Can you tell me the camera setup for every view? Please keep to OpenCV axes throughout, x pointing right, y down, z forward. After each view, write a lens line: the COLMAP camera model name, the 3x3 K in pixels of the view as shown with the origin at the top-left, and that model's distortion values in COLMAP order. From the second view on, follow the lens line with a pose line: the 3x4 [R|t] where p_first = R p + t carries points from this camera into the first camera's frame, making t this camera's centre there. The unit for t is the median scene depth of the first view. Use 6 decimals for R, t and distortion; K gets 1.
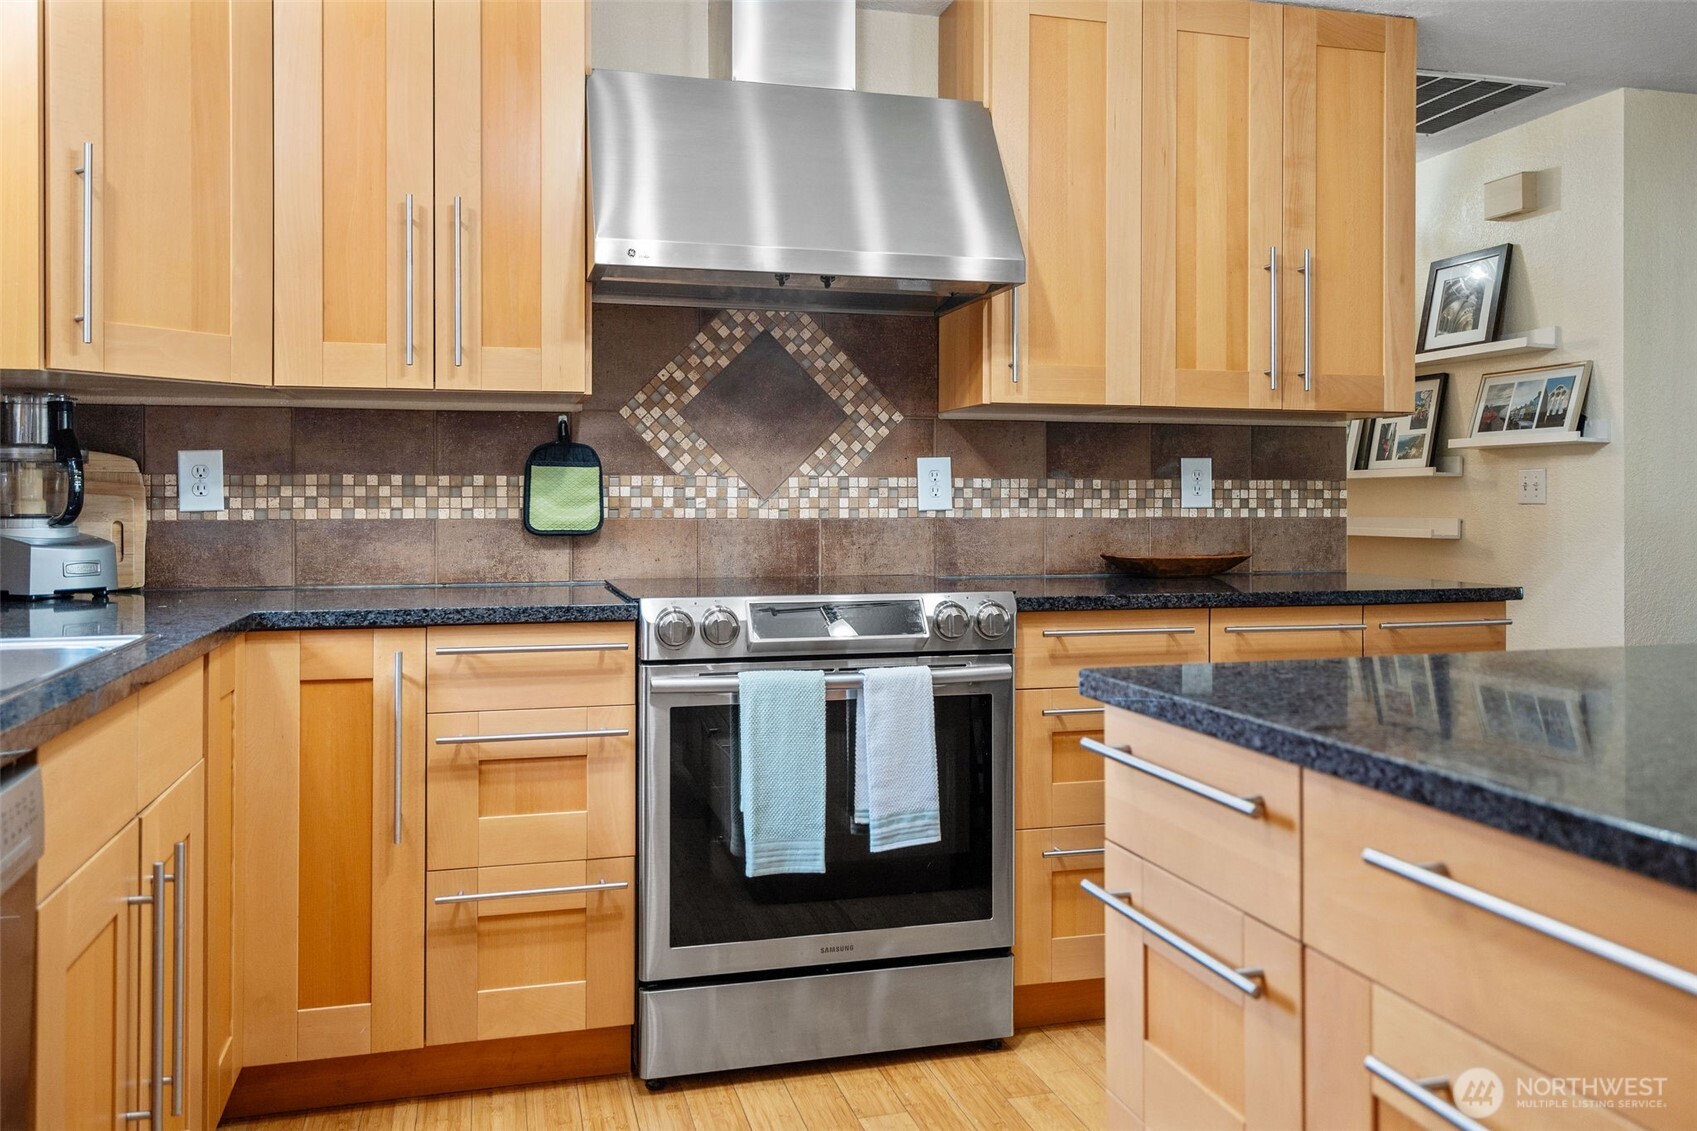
lens RADIAL K [[1317.9, 0, 847.8], [0, 1317.9, 558.8], [0, 0, 1]] dist [-0.011963, -0.001737]
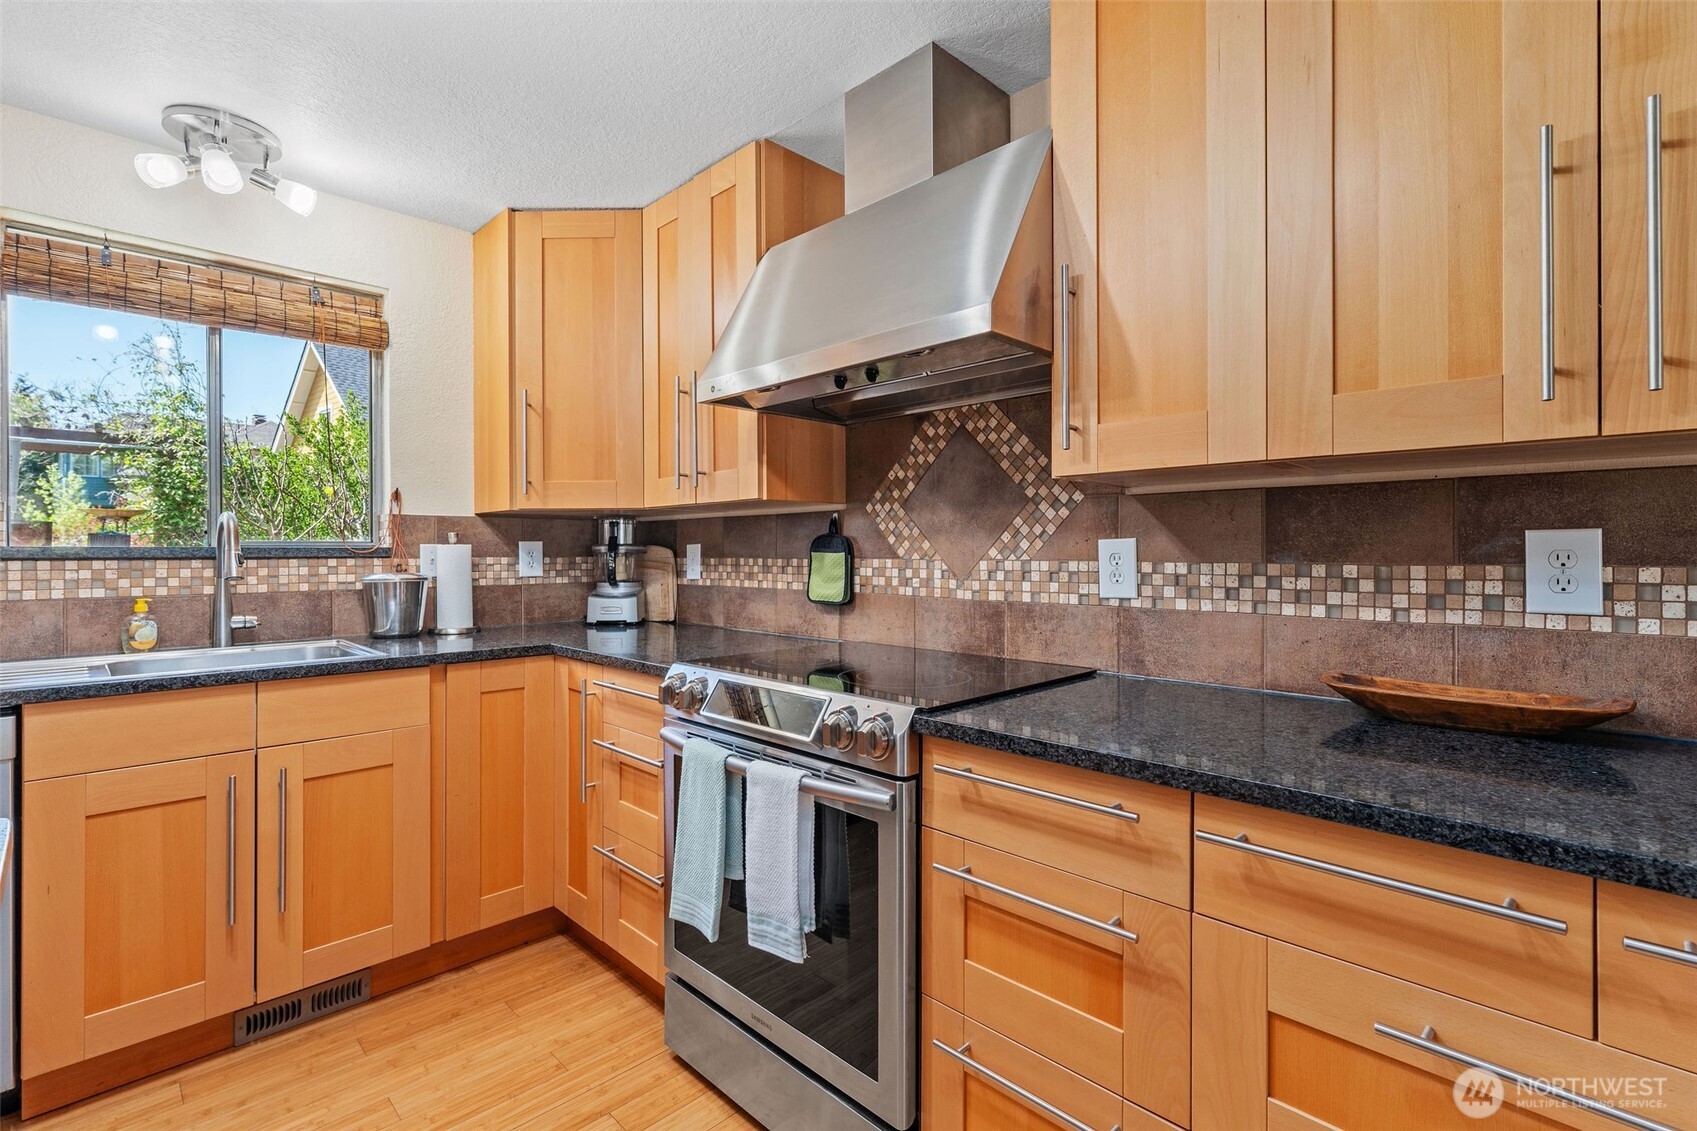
lens RADIAL K [[784.6, 0, 845.1], [0, 784.6, 563.7], [0, 0, 1]] dist [-0.006371, -0.000607]
pose [[0.482031, 0.012358, -0.876067, 0.455750], [-0.036327, 0.999323, -0.005891, -0.052169], [0.875401, 0.034665, 0.482153, 0.608067]]
